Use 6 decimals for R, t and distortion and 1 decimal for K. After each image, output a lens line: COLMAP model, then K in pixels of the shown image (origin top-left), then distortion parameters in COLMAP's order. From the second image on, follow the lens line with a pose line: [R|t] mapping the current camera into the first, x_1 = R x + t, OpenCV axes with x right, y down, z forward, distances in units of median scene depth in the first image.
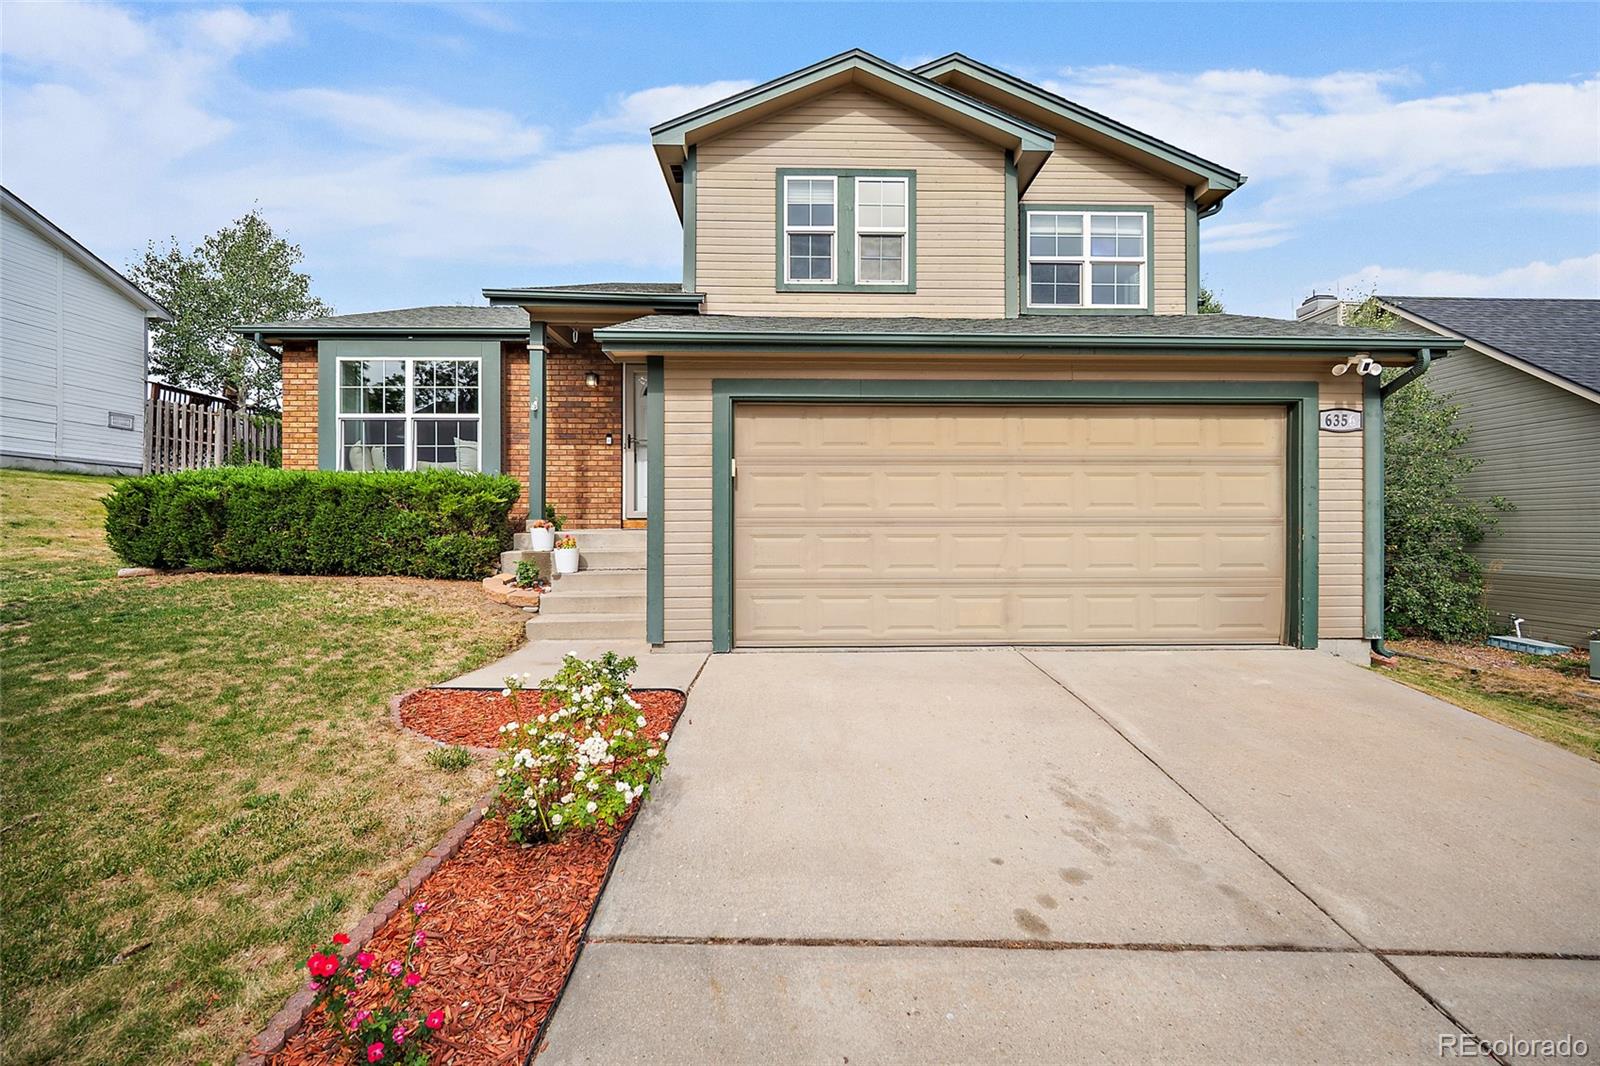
lens RADIAL K [[657.0, 0, 805.9], [0, 657.0, 537.9], [0, 0, 1]] dist [-0.000495, -0.000063]
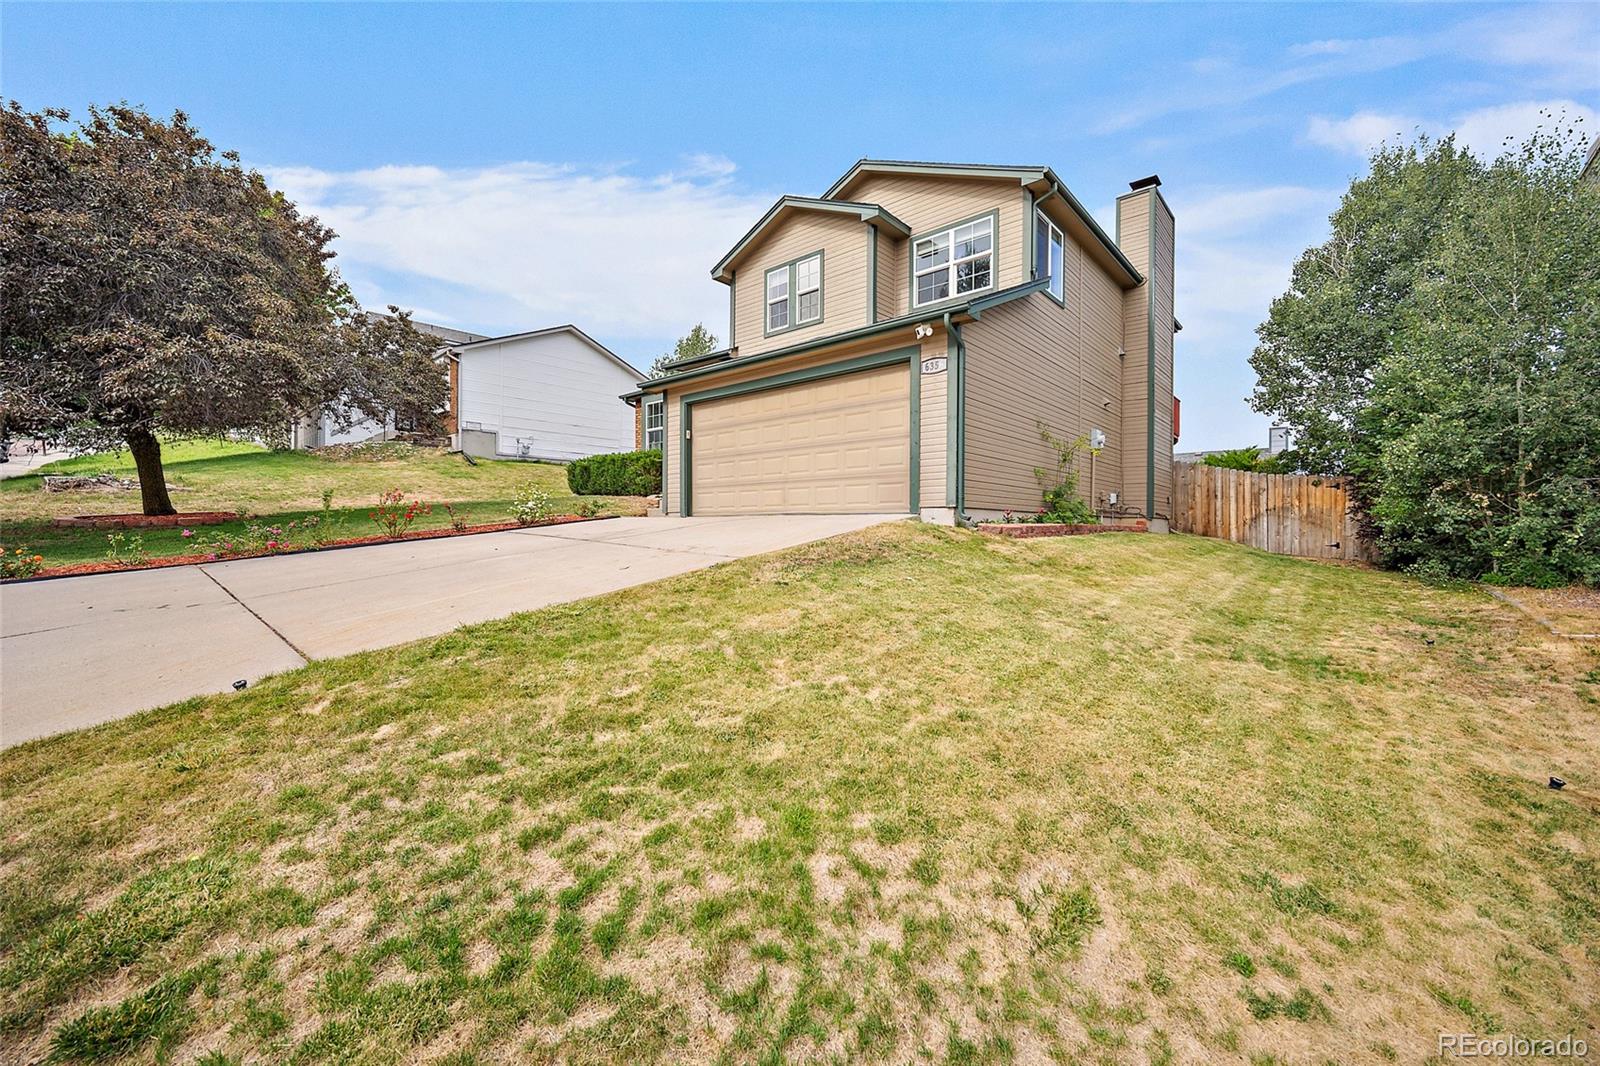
lens RADIAL K [[622.1, 0, 802.0], [0, 622.1, 550.8], [0, 0, 1]] dist [-0.000316, -0.000086]
pose [[0.744000, 0.028190, -0.667584, 1.227284], [-0.009099, 0.999444, 0.032064, 0.166518], [0.668117, -0.017781, 0.743844, -0.241409]]
